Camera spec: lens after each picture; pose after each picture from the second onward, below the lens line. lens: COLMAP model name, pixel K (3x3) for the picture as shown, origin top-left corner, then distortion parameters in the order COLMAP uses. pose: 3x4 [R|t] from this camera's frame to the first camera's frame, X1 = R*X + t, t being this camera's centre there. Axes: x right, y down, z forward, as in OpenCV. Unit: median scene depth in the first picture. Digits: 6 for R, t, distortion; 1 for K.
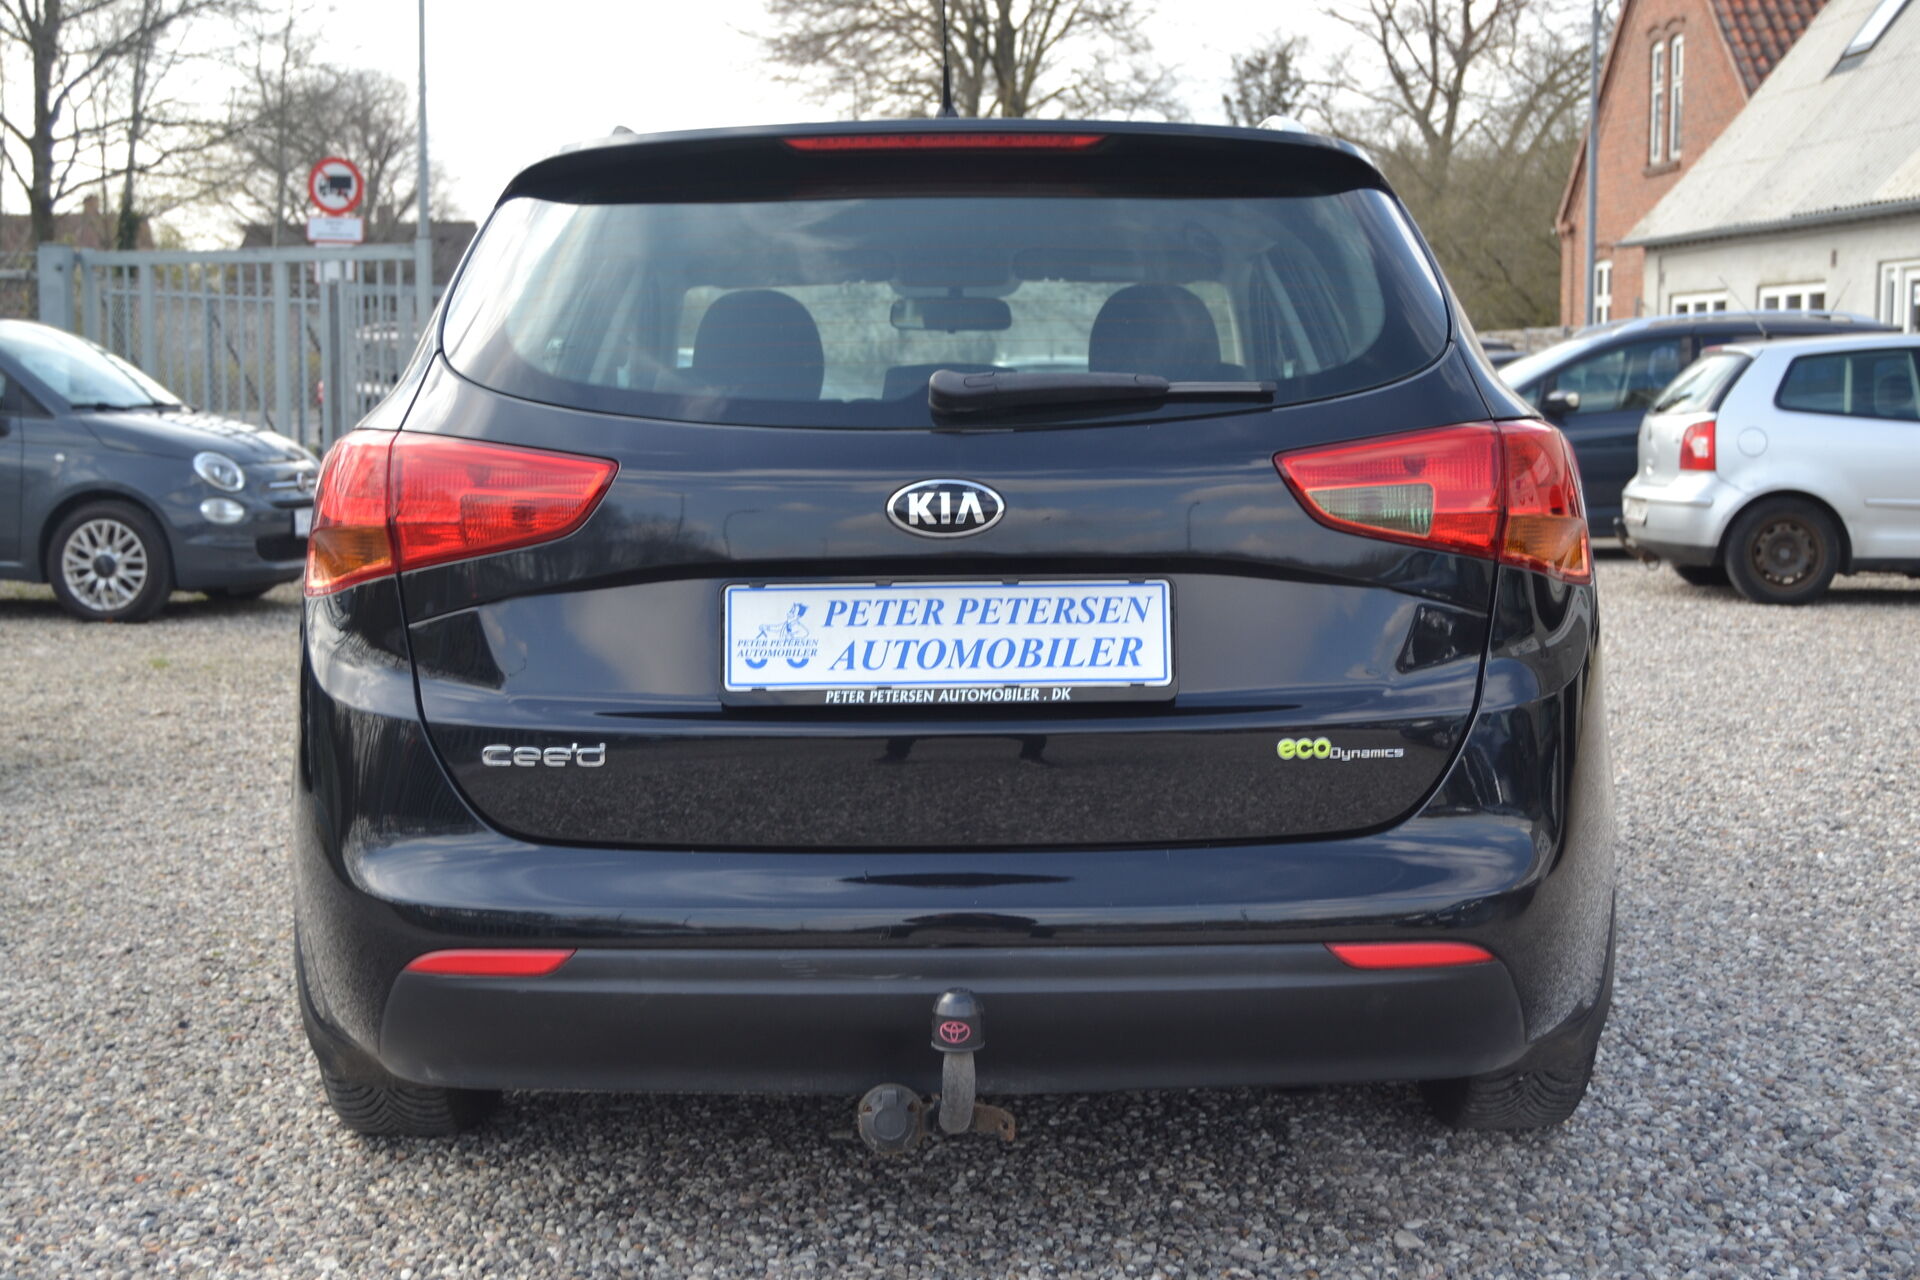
lens RADIAL K [[2640.4, 0, 960.0], [0, 2640.4, 640.0], [0, 0, 1]] dist [-0.095673, -0.020107]
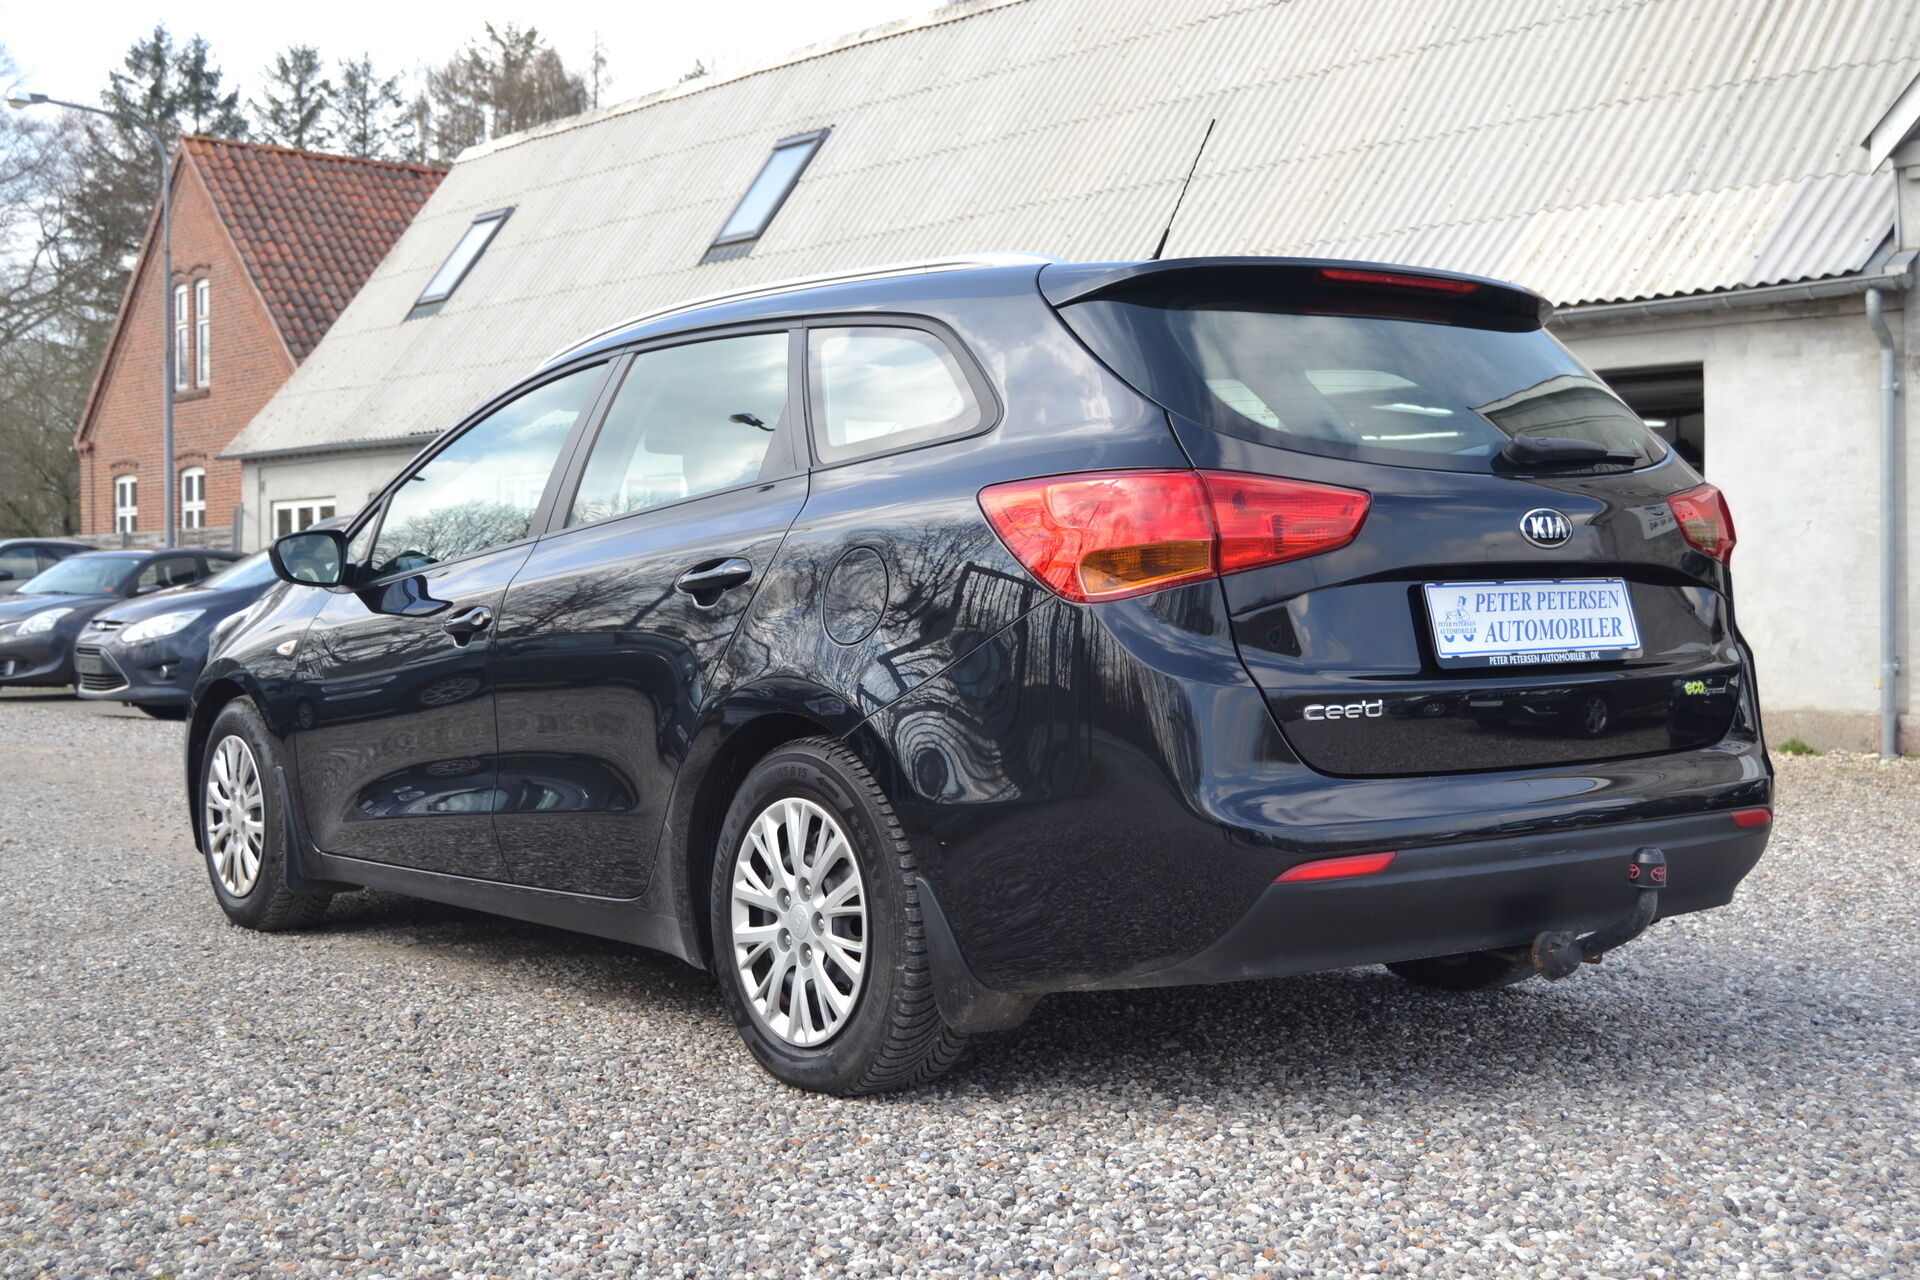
lens RADIAL K [[2298.2, 0, 960.0], [0, 2298.2, 640.0], [0, 0, 1]] dist [-0.022784, -0.049612]
pose [[0.797286, -0.016830, 0.603368, -1.011347], [0.064010, 0.996332, -0.056791, 0.061668], [-0.600199, 0.083901, 0.795438, 0.191597]]
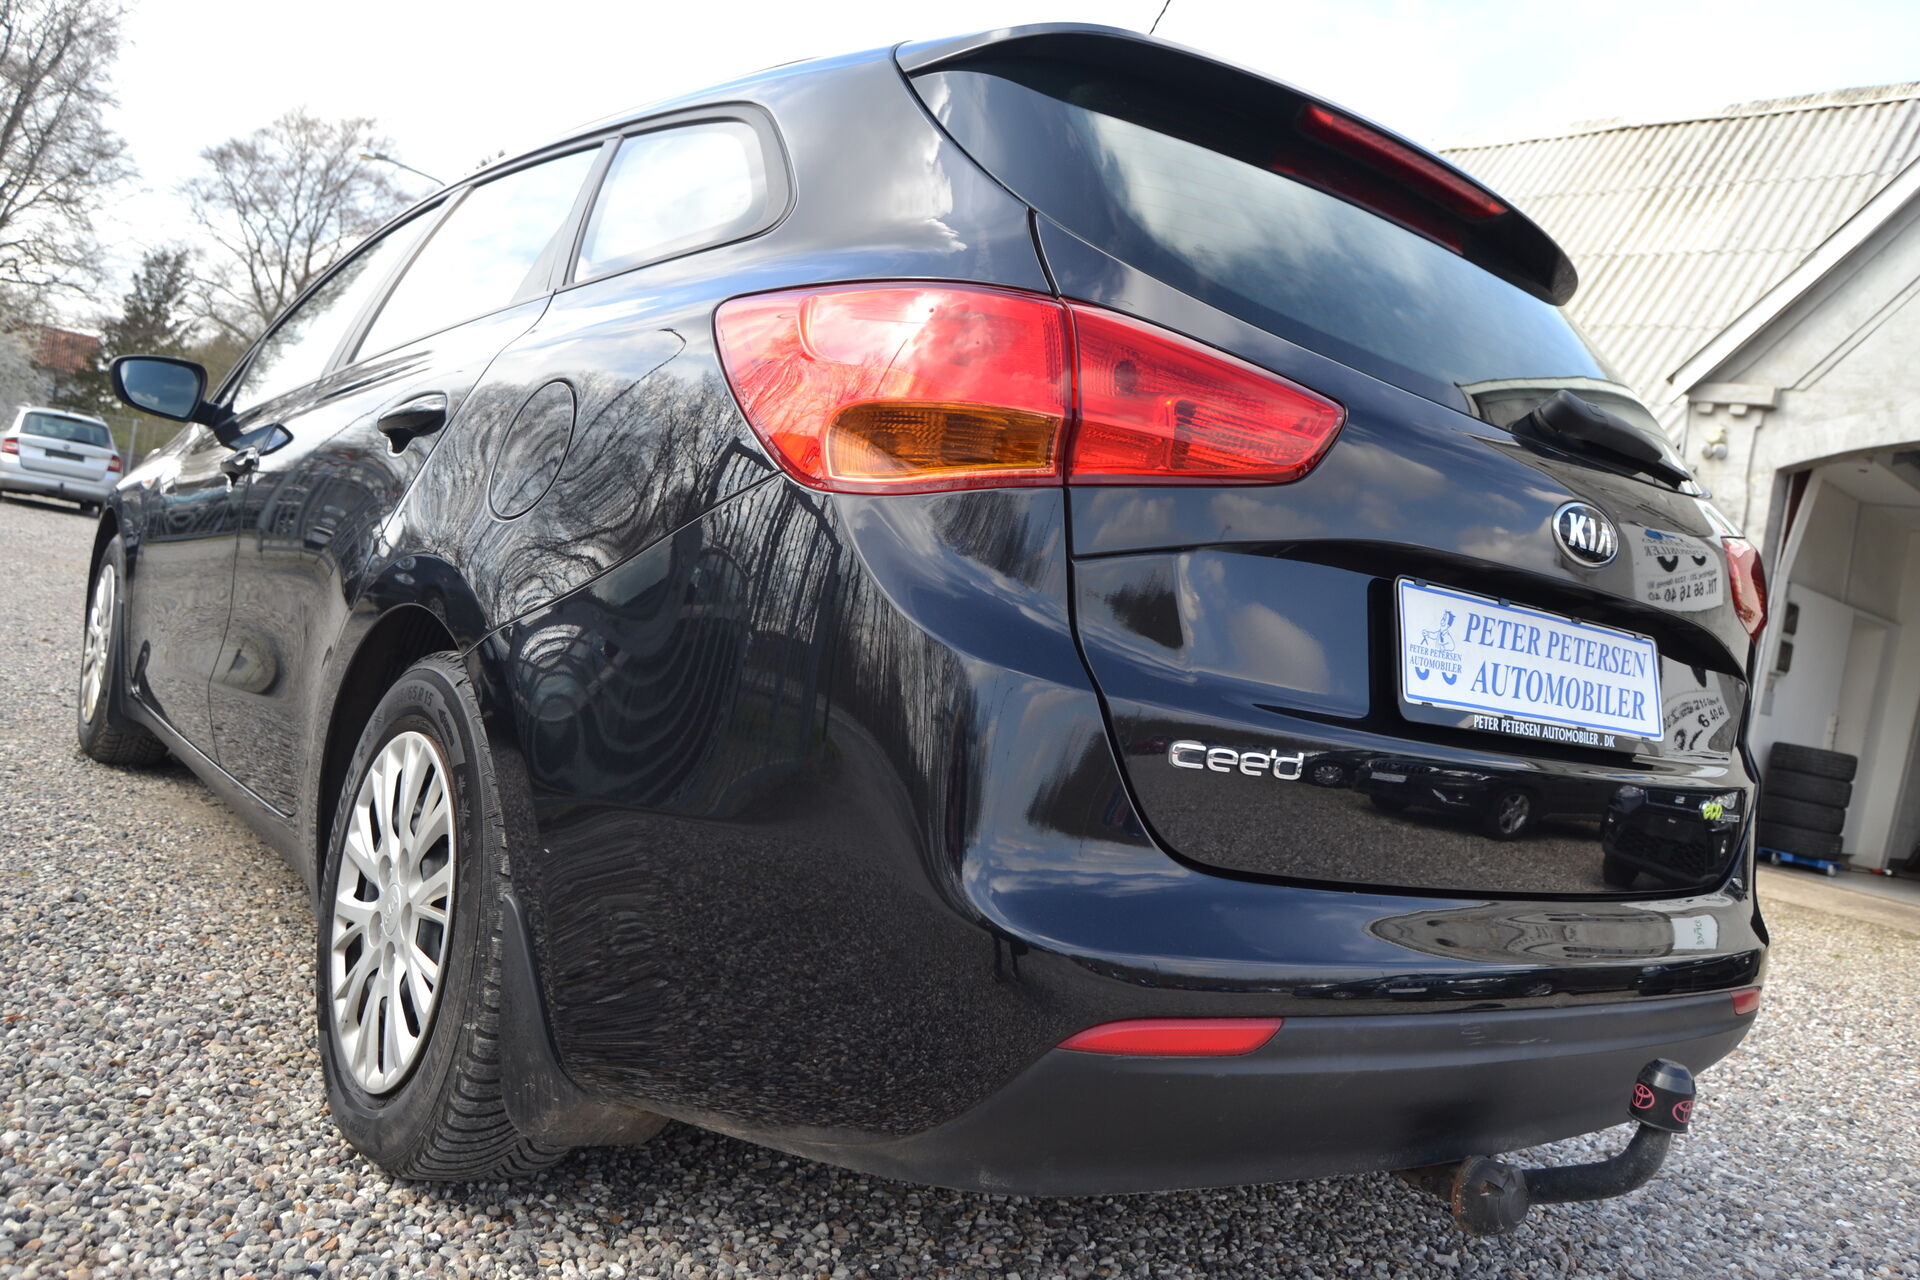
lens RADIAL K [[1507.3, 0, 960.0], [0, 1507.3, 640.0], [0, 0, 1]] dist [-0.094717, 0.033790]
pose [[0.782287, 0.131948, 0.608783, -0.489271], [-0.119194, 0.990957, -0.061616, 0.045630], [-0.611408, -0.024361, 0.790941, 0.707581]]
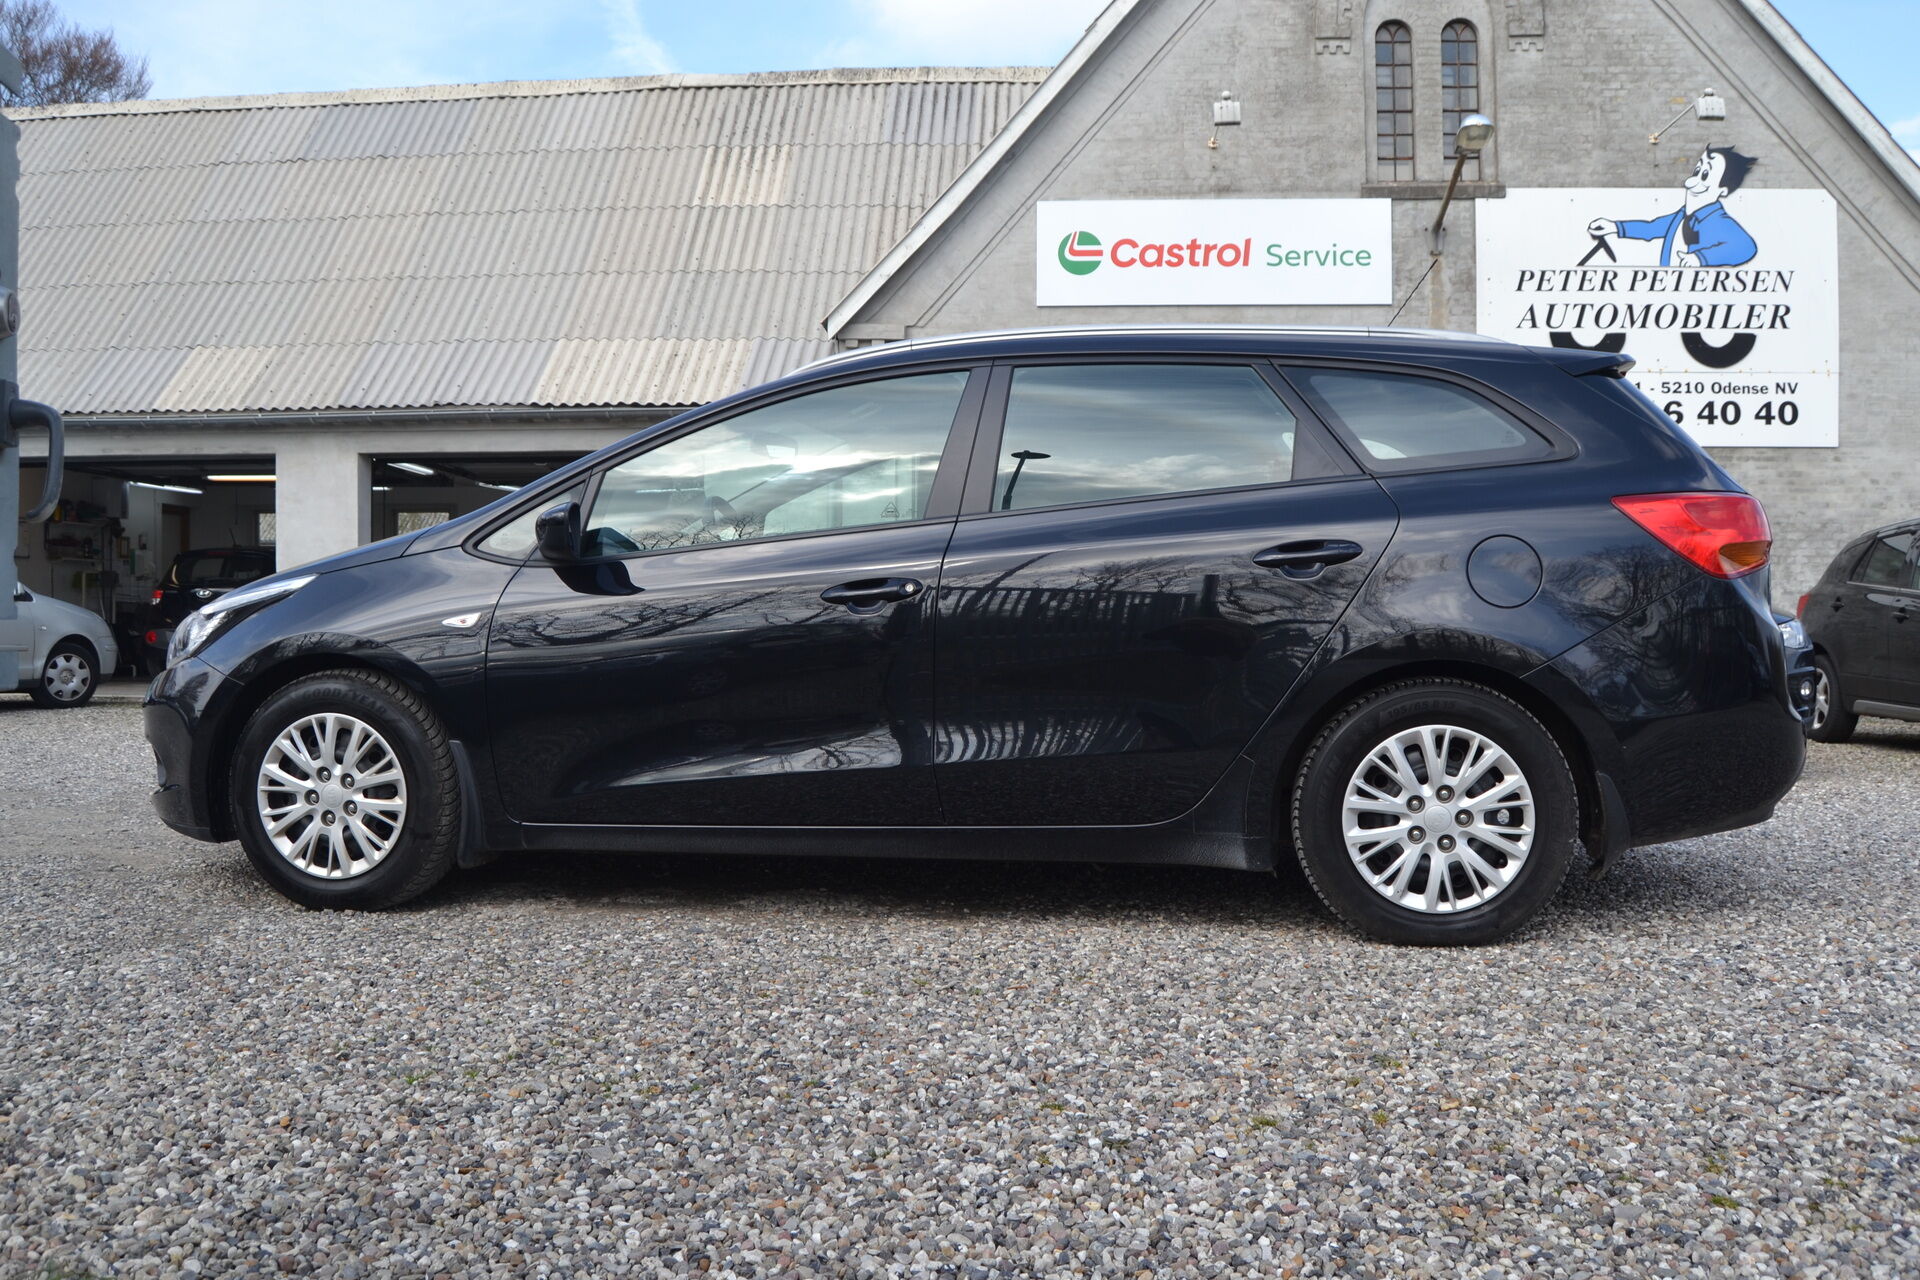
lens RADIAL K [[1507.3, 0, 960.0], [0, 1507.3, 640.0], [0, 0, 1]] dist [-0.094717, 0.033790]
pose [[0.176079, -0.018022, 0.984211, -1.445287], [0.091423, 0.995810, 0.001879, -0.025563], [-0.980121, 0.089649, 0.176989, 1.447412]]
